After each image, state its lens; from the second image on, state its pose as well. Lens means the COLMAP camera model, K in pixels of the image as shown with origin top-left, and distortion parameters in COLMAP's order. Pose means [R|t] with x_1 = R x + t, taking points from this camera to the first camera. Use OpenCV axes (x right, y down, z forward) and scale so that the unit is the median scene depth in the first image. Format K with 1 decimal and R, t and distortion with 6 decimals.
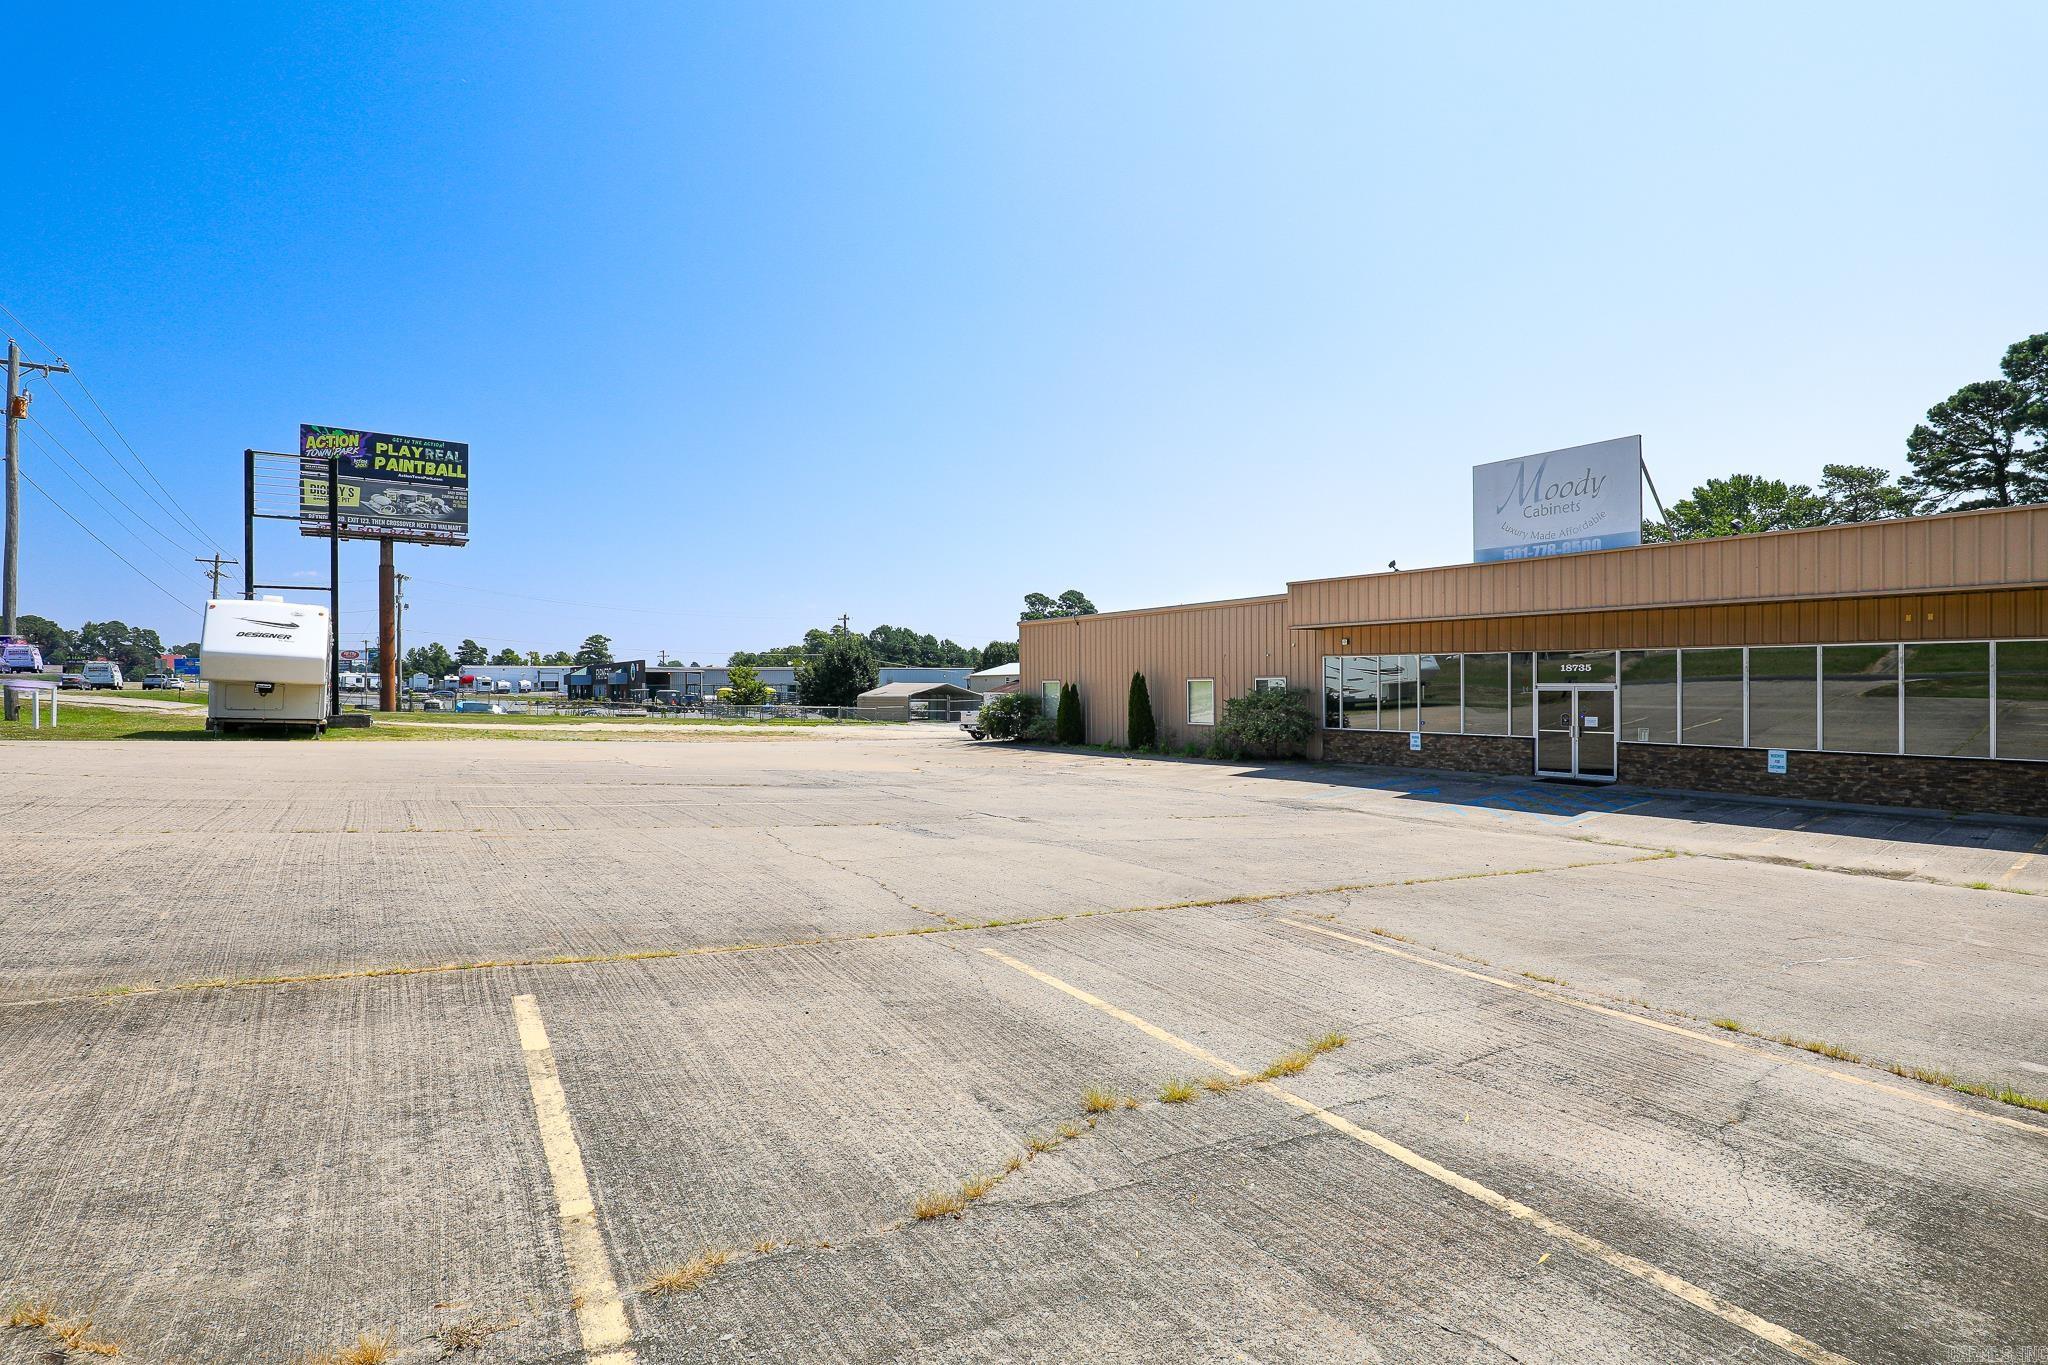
lens RADIAL K [[931.8, 0, 1028.6], [0, 931.8, 684.6], [0, 0, 1]] dist [-0.017419, 0.004422]
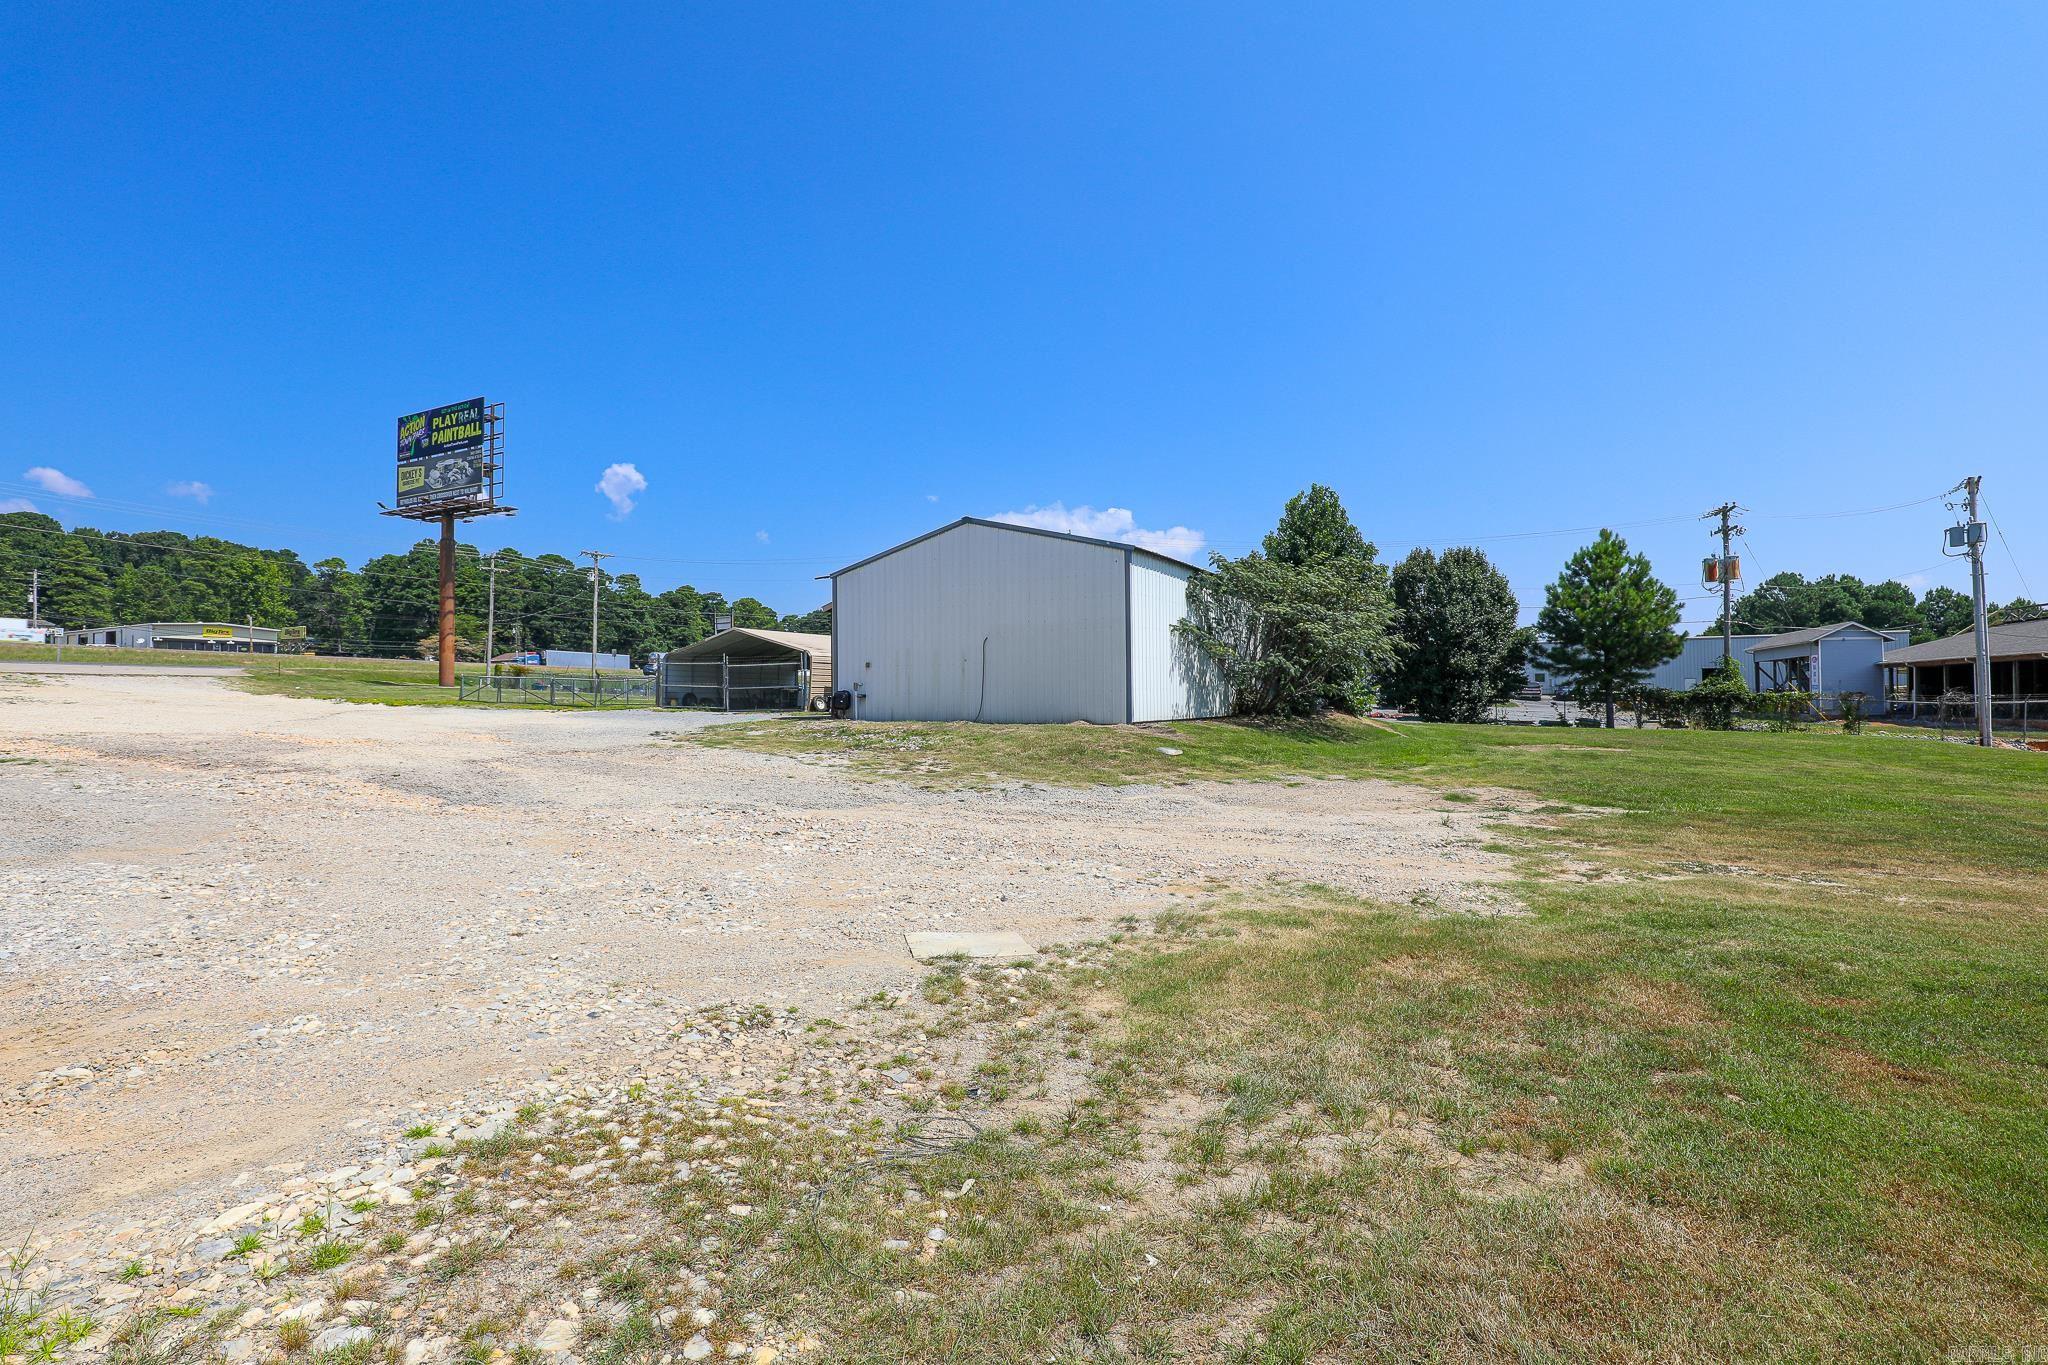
lens RADIAL K [[931.8, 0, 1016.4], [0, 931.8, 685.2], [0, 0, 1]] dist [-0.017419, 0.004422]
pose [[0.456752, -0.010321, -0.889534, 0.466382], [0.000329, 0.999935, -0.011433, 0.039012], [0.889594, 0.004930, 0.456726, 1.081002]]
